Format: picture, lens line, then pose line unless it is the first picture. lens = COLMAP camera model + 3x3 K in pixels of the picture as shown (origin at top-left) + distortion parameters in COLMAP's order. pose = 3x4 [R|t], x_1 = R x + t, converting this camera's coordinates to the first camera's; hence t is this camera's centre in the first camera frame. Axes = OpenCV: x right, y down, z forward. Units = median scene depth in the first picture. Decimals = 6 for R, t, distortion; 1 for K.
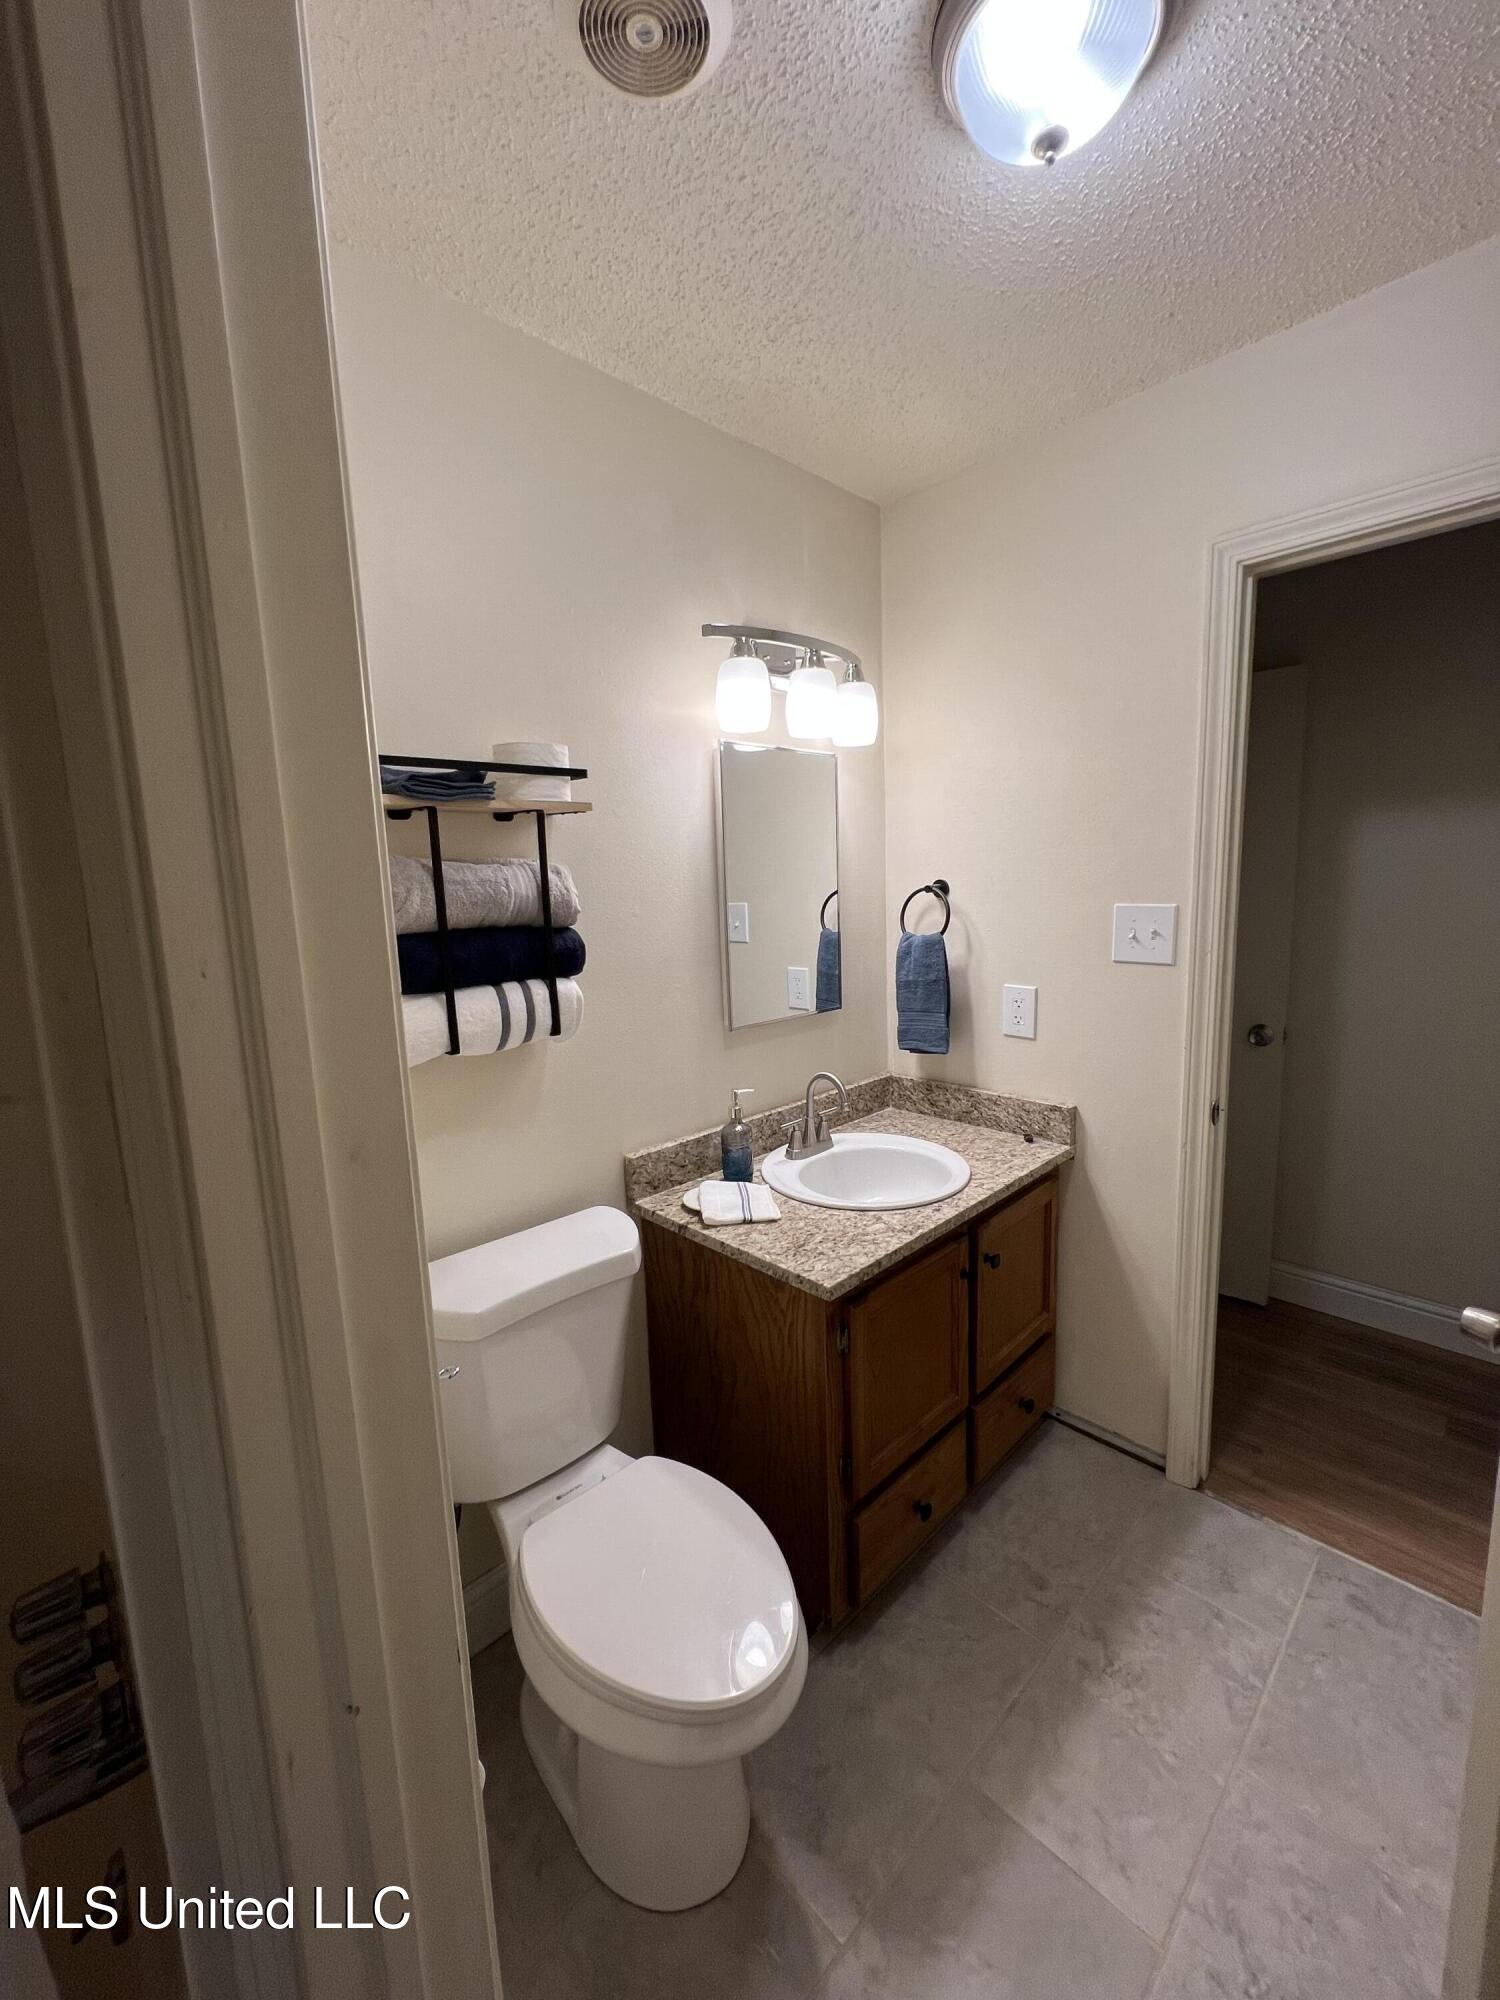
lens RADIAL K [[801.7, 0, 752.4], [0, 801.7, 992.9], [0, 0, 1]] dist [-0.004164, 0.000847]
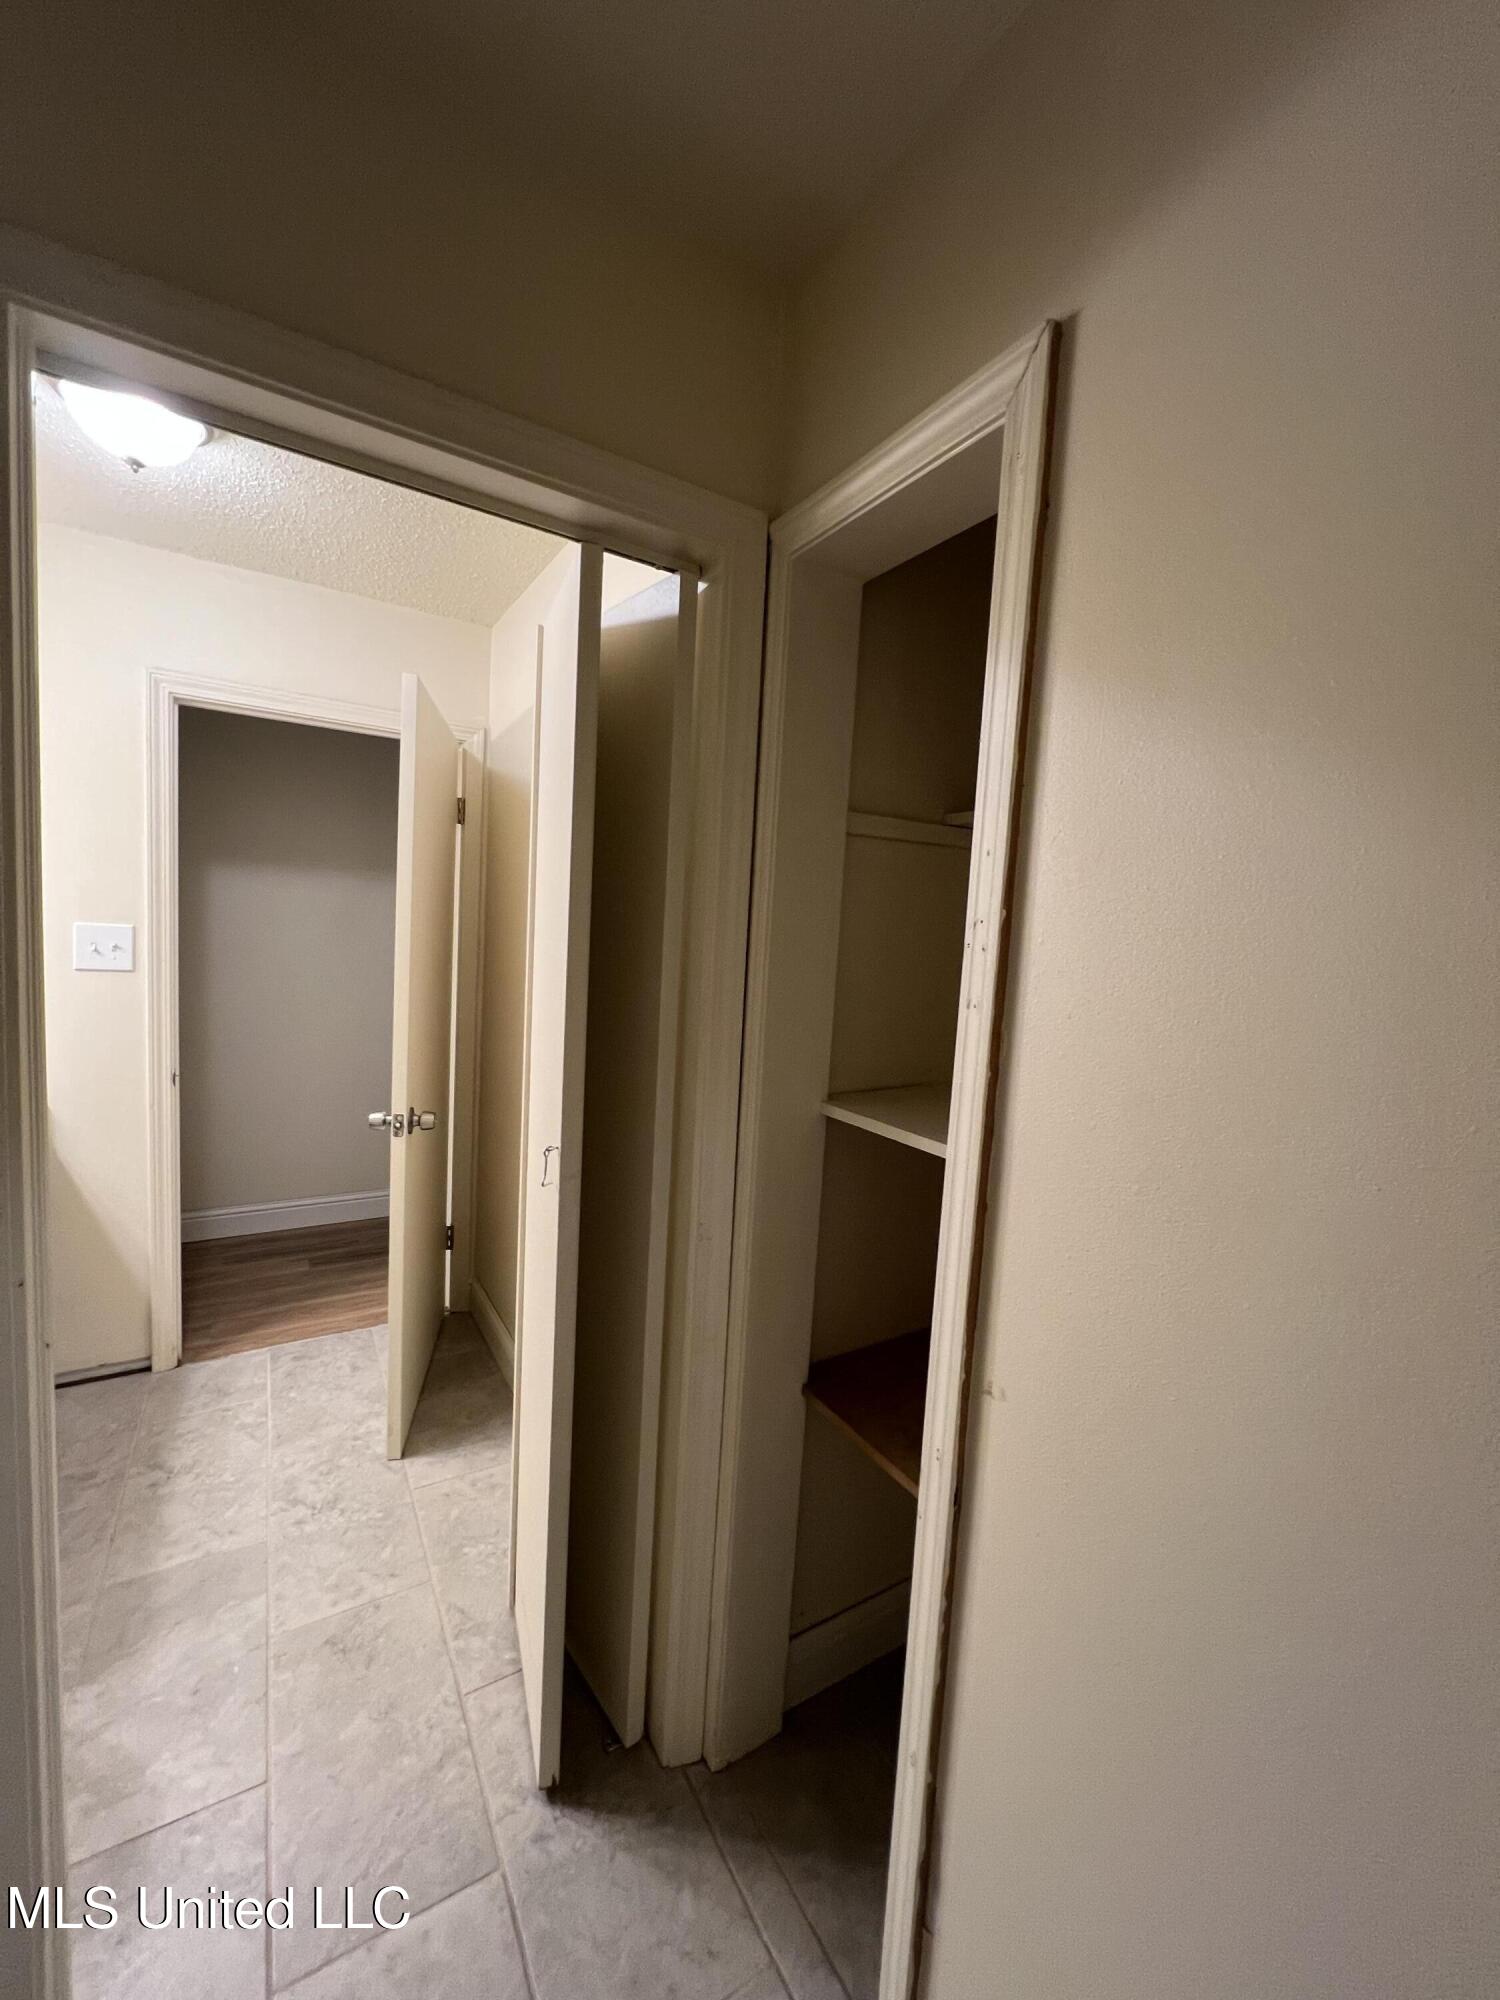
lens RADIAL K [[801.7, 0, 747.4], [0, 801.7, 999.4], [0, 0, 1]] dist [-0.004164, 0.000847]
pose [[0.228380, -0.043577, 0.972596, -0.566646], [0.080644, 0.996411, 0.025708, 0.064414], [-0.970226, 0.072563, 0.231075, -0.307335]]
